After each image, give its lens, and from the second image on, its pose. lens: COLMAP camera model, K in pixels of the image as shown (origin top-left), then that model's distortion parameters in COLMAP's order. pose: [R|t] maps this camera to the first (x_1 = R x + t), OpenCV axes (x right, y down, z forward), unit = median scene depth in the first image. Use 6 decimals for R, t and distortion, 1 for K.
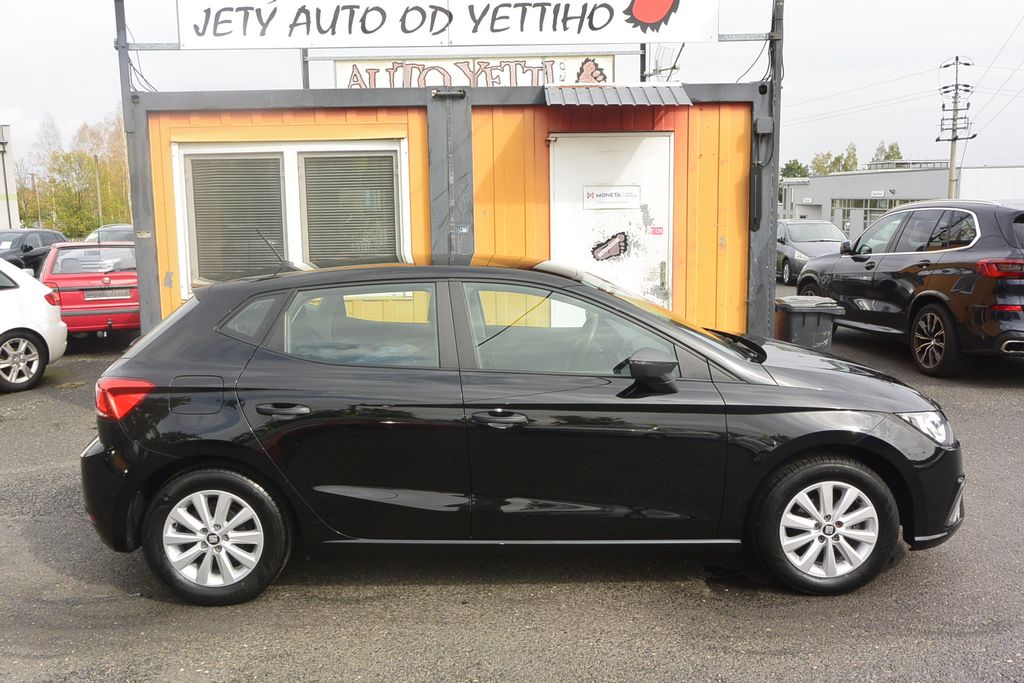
lens RADIAL K [[846.1, 0, 509.3], [0, 846.1, 336.4], [0, 0, 1]] dist [-0.005895, 0.002579]
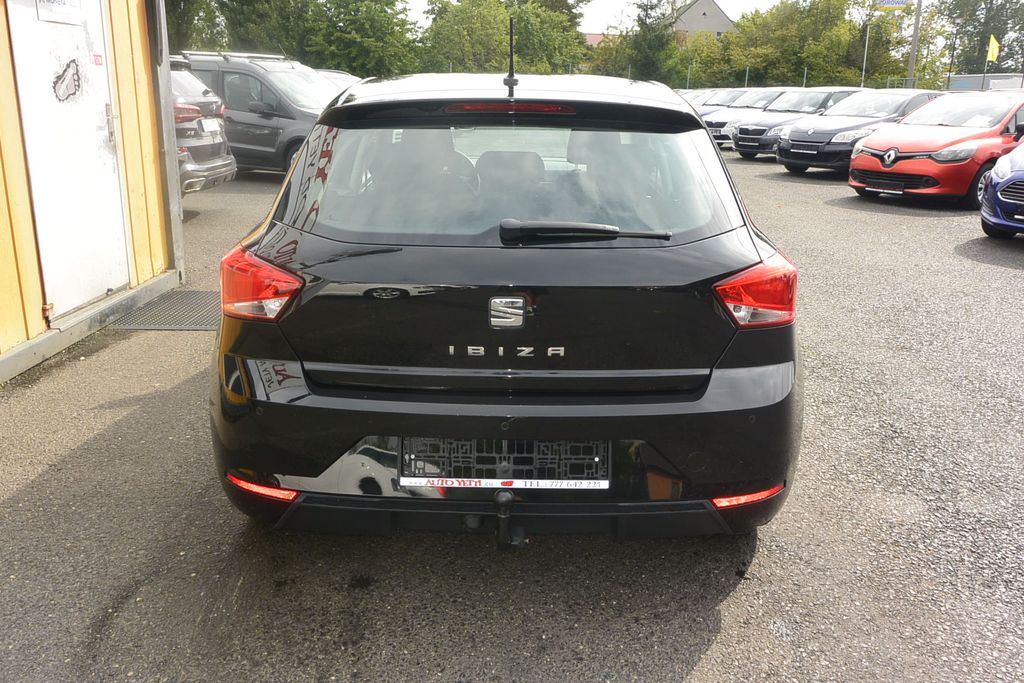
lens RADIAL K [[841.3, 0, 512.0], [0, 841.3, 341.5], [0, 0, 1]] dist [-0.004785, -0.005248]
pose [[0.029385, -0.272171, 0.961800, -0.585684], [0.120250, 0.956190, 0.266909, -0.042447], [-0.992309, 0.107813, 0.060826, 0.629177]]
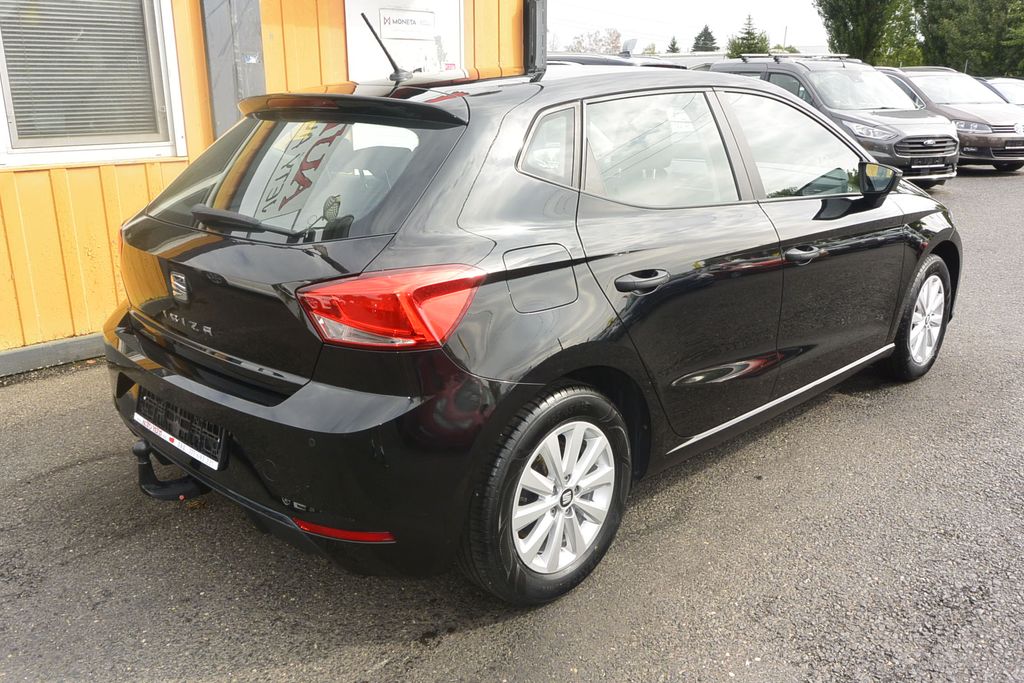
lens RADIAL K [[846.1, 0, 509.3], [0, 846.1, 336.4], [0, 0, 1]] dist [-0.005895, 0.002579]
pose [[0.719850, -0.186259, 0.668673, -0.423232], [0.092444, 0.980469, 0.173591, 0.001942], [-0.687946, -0.063145, 0.723009, 0.306850]]
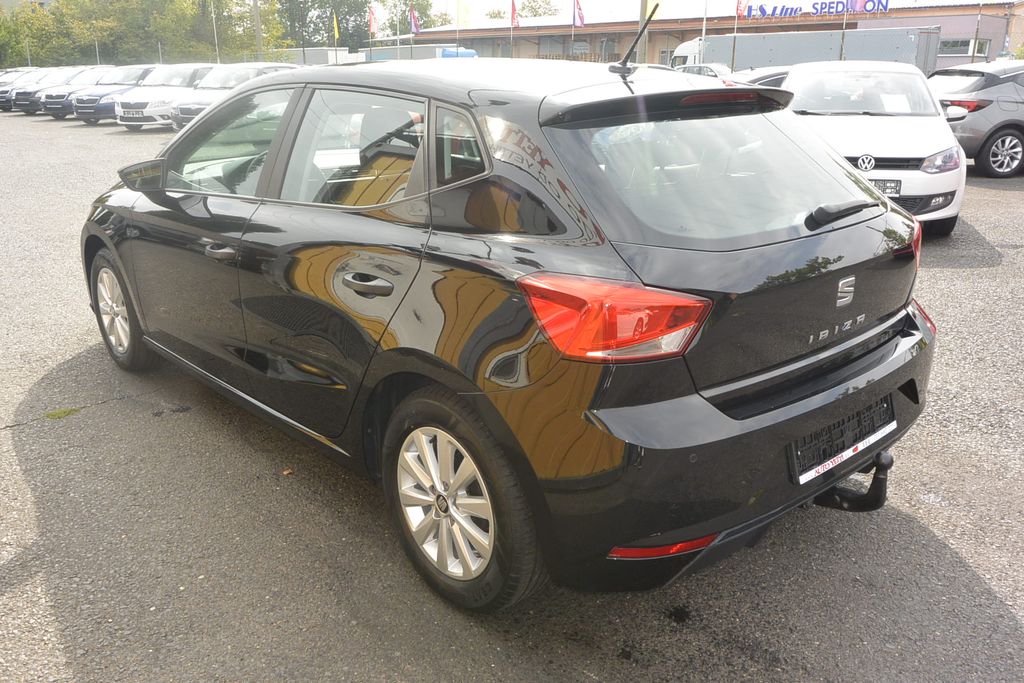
lens RADIAL K [[846.1, 0, 509.3], [0, 846.1, 336.4], [0, 0, 1]] dist [-0.005895, 0.002579]
pose [[-0.647932, -0.215095, 0.730698, -0.444947], [0.112639, 0.921696, 0.371199, -0.090822], [-0.753324, 0.322817, -0.572968, 0.939561]]
